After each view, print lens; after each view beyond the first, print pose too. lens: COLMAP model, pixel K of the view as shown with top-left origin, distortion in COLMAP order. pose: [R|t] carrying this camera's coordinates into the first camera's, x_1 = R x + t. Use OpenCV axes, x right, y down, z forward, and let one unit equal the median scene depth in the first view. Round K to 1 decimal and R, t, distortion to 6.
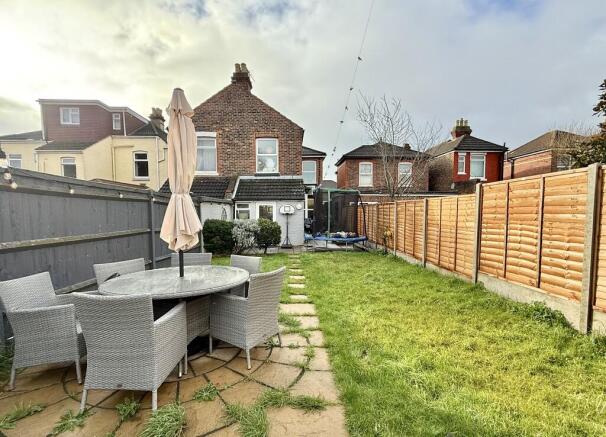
lens RADIAL K [[281.7, 0, 307.1], [0, 281.7, 226.8], [0, 0, 1]] dist [-0.000494, -0.000851]
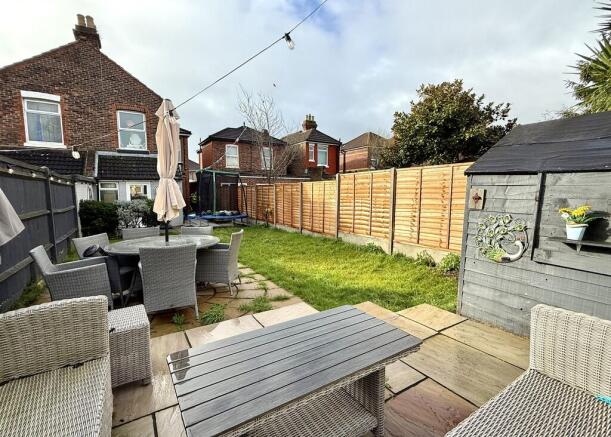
lens RADIAL K [[284.0, 0, 309.9], [0, 284.0, 222.2], [0, 0, 1]] dist [-0.000494, -0.000851]
pose [[0.868092, -0.050622, 0.493816, -0.170002], [0.024919, 0.997976, 0.058498, 0.008653], [-0.495778, -0.038476, 0.867596, -0.157740]]
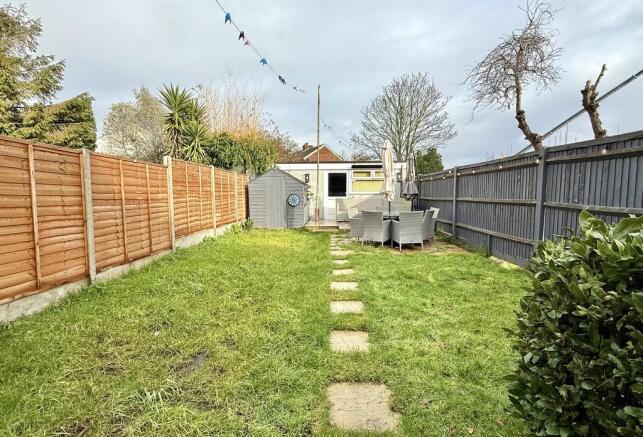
lens RADIAL K [[297.8, 0, 321.5], [0, 297.8, 219.4], [0, 0, 1]] dist [0.000678, 0.000007]
pose [[-0.996092, 0.000304, 0.088318, -0.034119], [0.011453, 0.991994, 0.125764, -0.030919], [-0.087572, 0.126284, -0.988121, 1.177576]]
